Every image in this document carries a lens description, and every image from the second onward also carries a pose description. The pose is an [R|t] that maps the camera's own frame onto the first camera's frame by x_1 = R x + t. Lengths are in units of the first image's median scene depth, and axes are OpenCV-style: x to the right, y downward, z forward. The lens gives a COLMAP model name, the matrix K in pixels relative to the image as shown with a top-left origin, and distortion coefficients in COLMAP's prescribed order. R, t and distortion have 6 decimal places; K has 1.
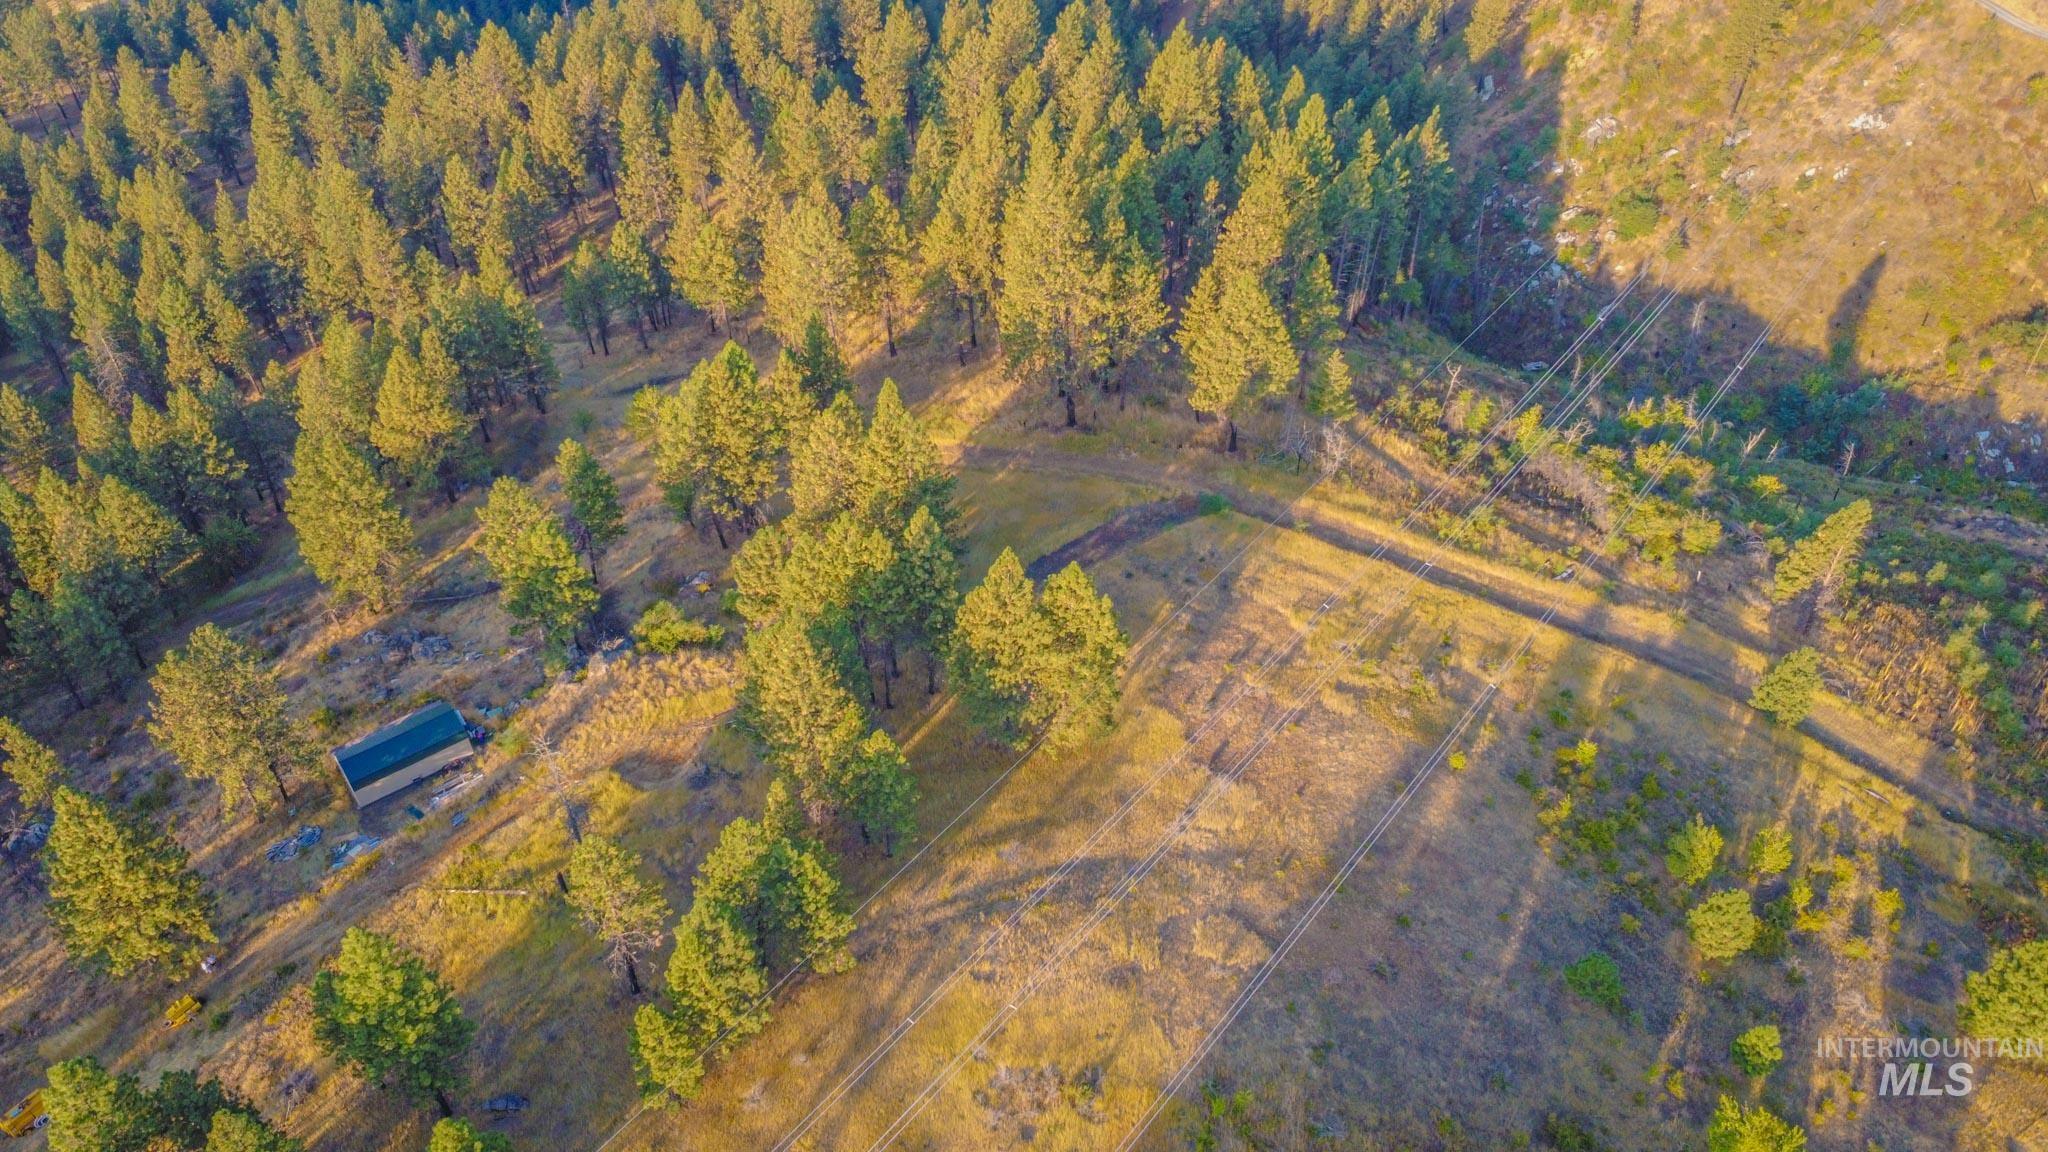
lens RADIAL K [[1534.3, 0, 1014.7], [0, 1534.3, 566.8], [0, 0, 1]] dist [0.003370, -0.008003]
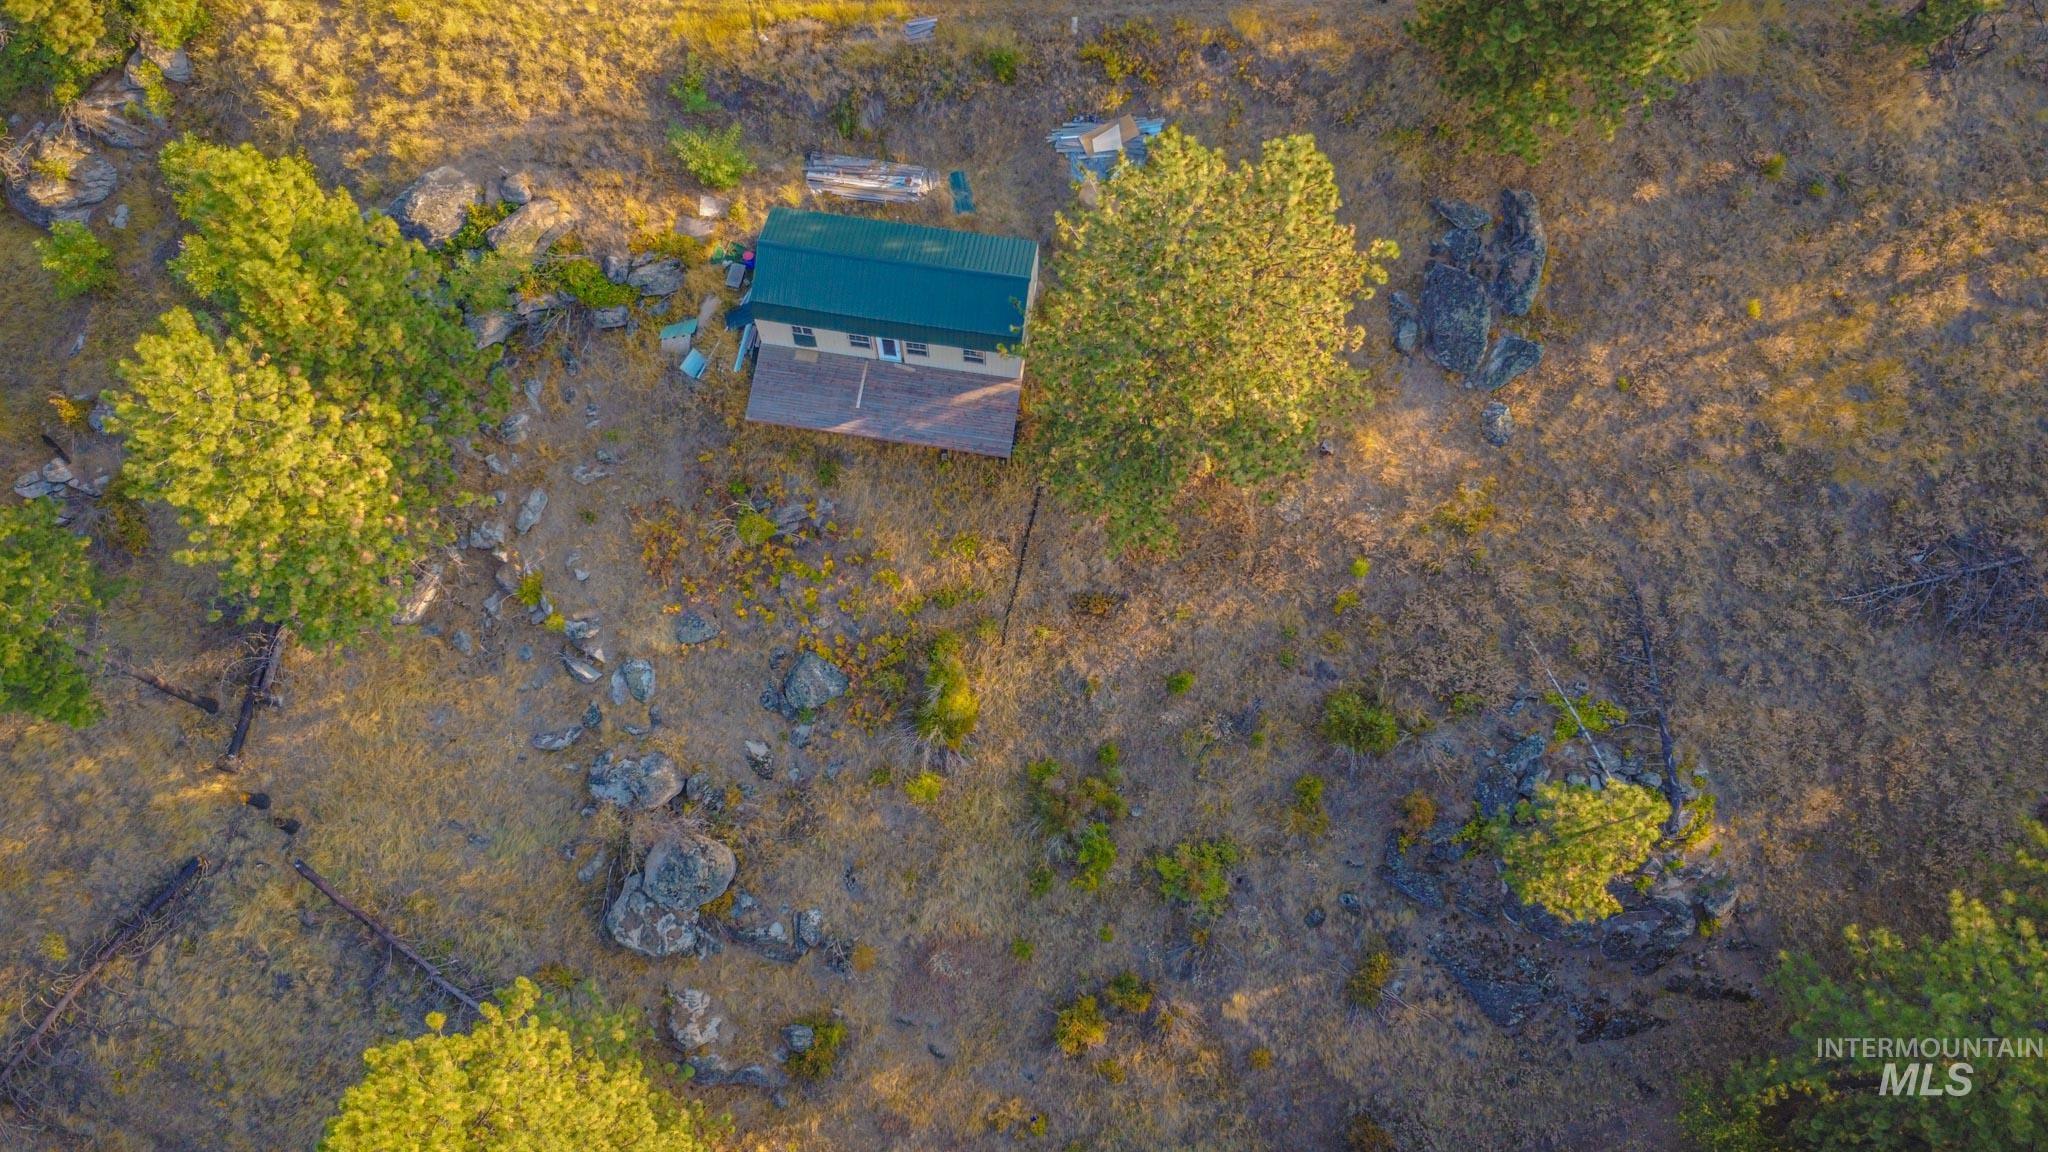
lens RADIAL K [[1534.3, 0, 1014.7], [0, 1534.3, 566.8], [0, 0, 1]] dist [0.003370, -0.008003]
pose [[-0.705815, -0.675642, 0.212917, -0.474623], [0.477455, -0.231683, 0.847561, -0.209707], [-0.523319, 0.699879, 0.486114, 0.691357]]
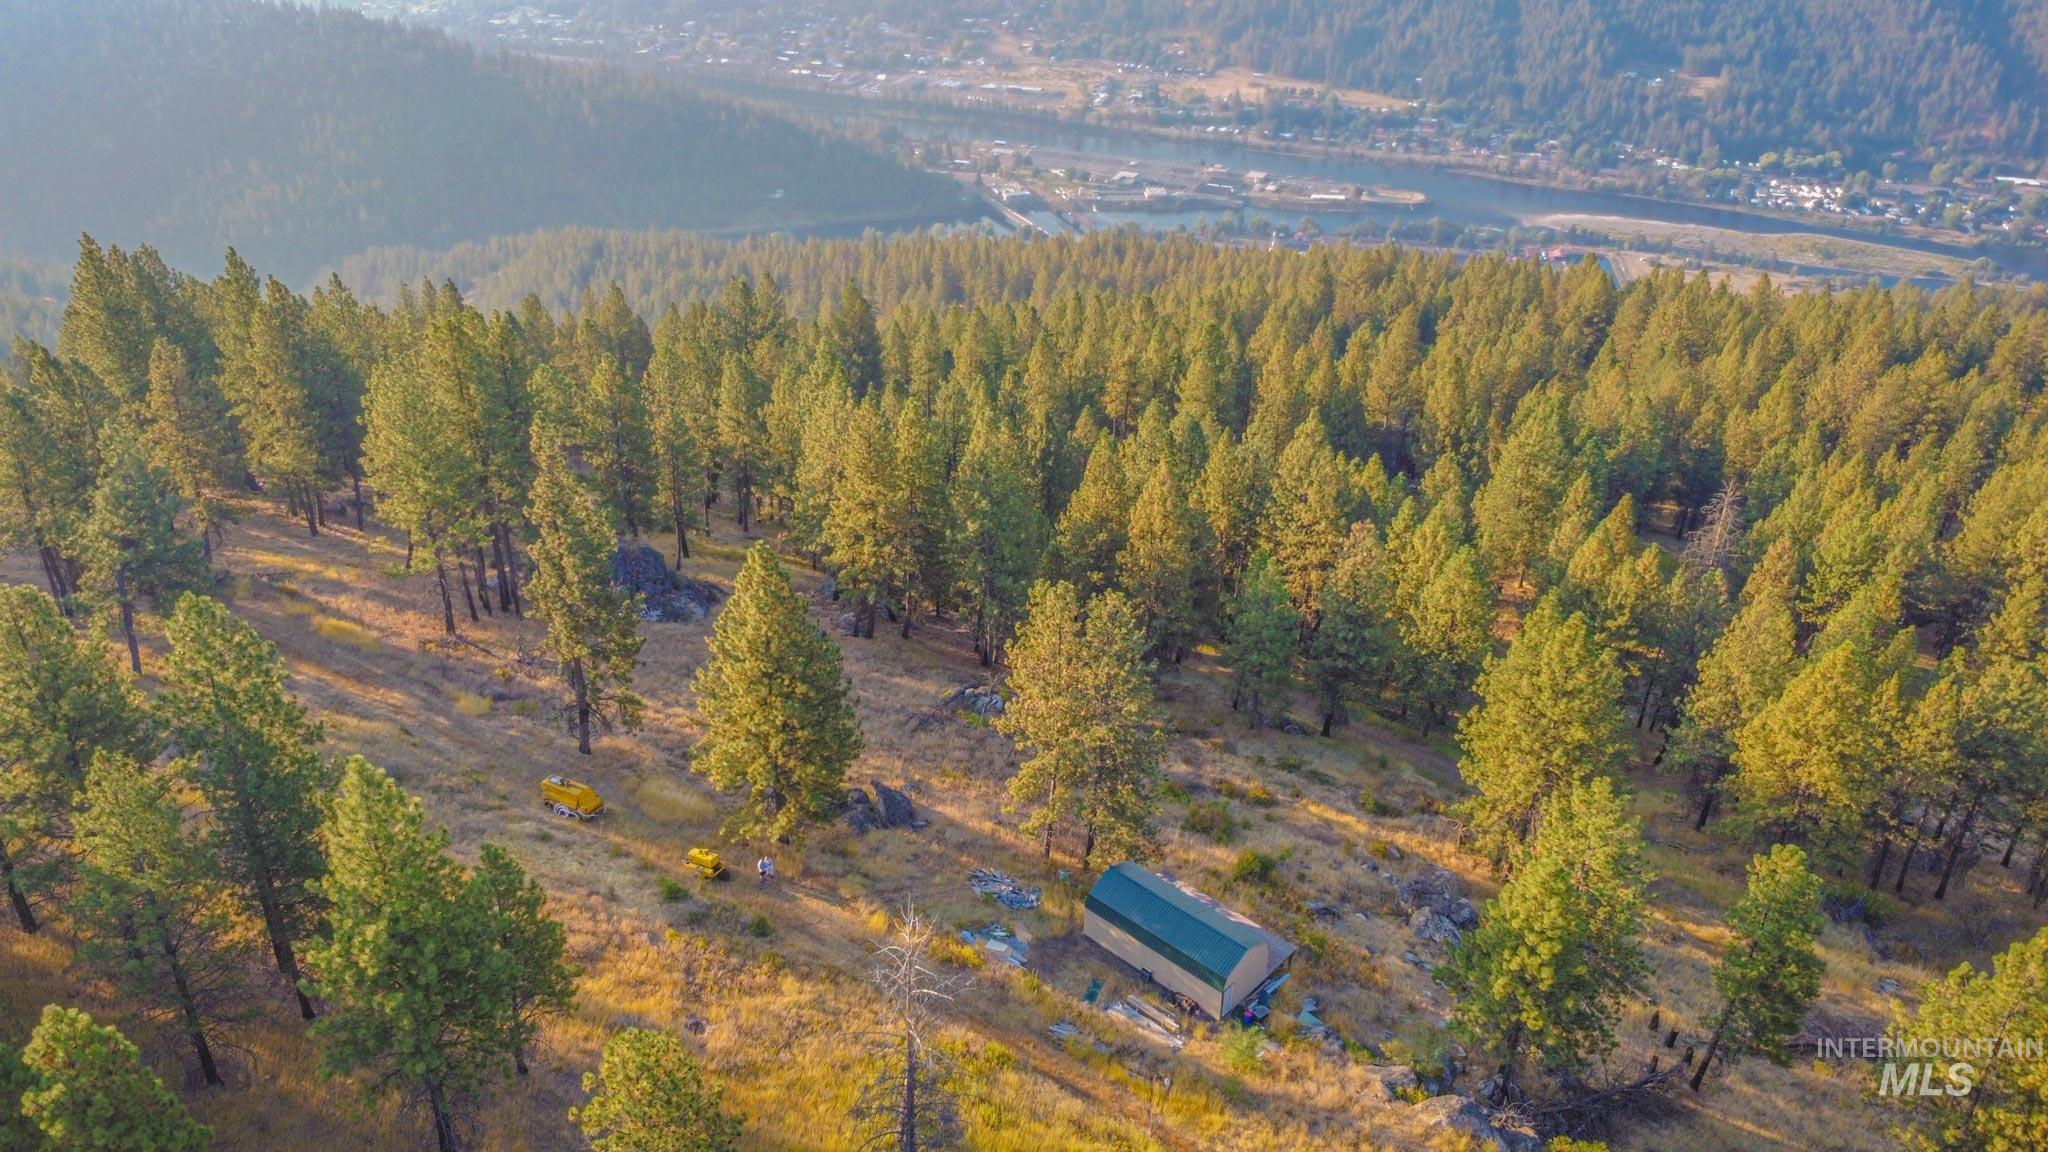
lens RADIAL K [[1534.3, 0, 1014.7], [0, 1534.3, 566.8], [0, 0, 1]] dist [0.003370, -0.008003]
pose [[0.176701, 0.485273, -0.856322, 0.072548], [-0.679949, 0.689226, 0.250274, -0.092972], [0.711650, 0.538032, 0.451747, 0.468466]]
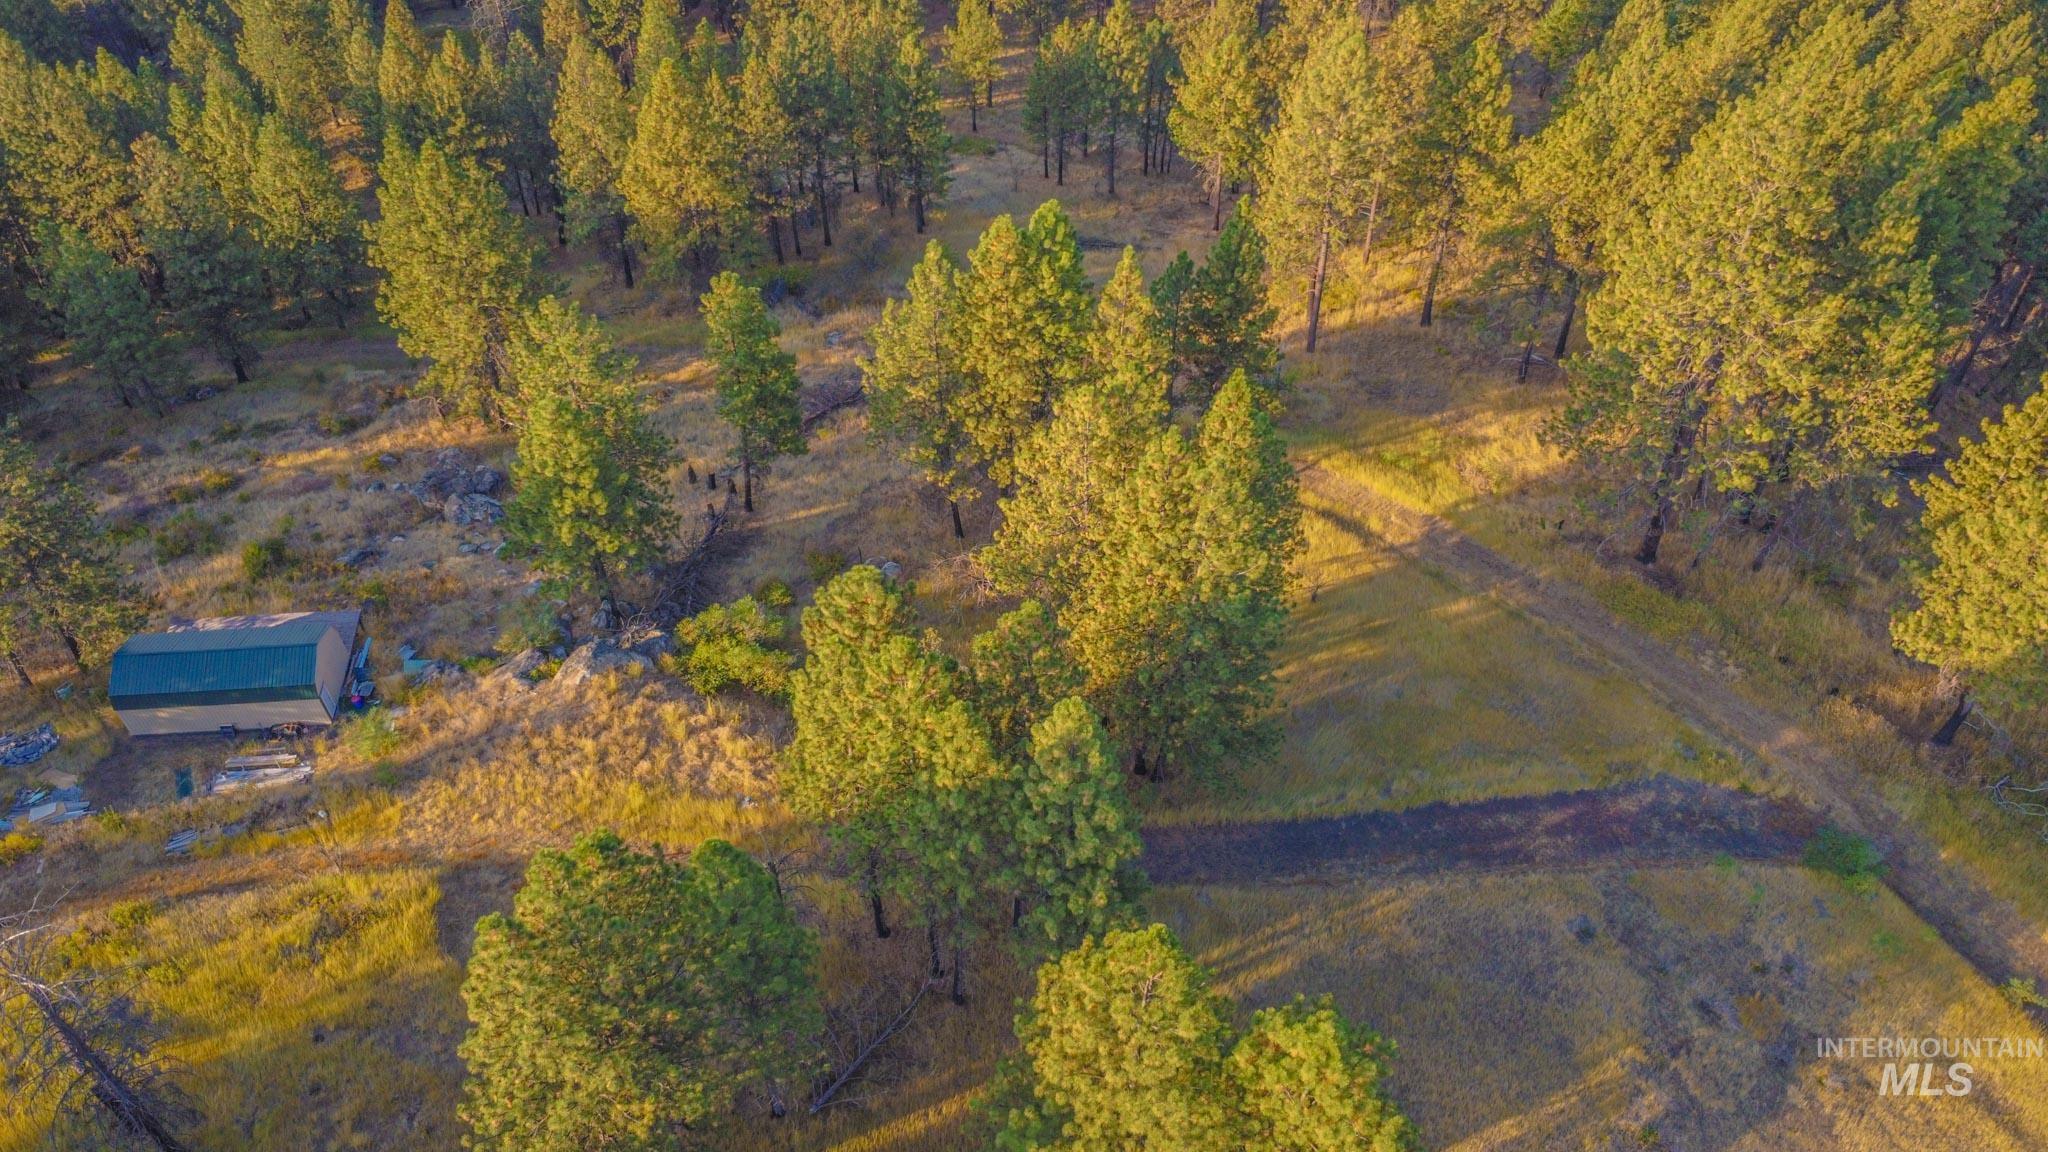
lens RADIAL K [[1534.3, 0, 1014.7], [0, 1534.3, 566.8], [0, 0, 1]] dist [0.003370, -0.008003]
pose [[0.848137, 0.394632, -0.353453, 0.045749], [-0.367265, 0.918811, 0.144577, -0.097588], [0.381811, 0.007190, 0.924213, 0.471950]]
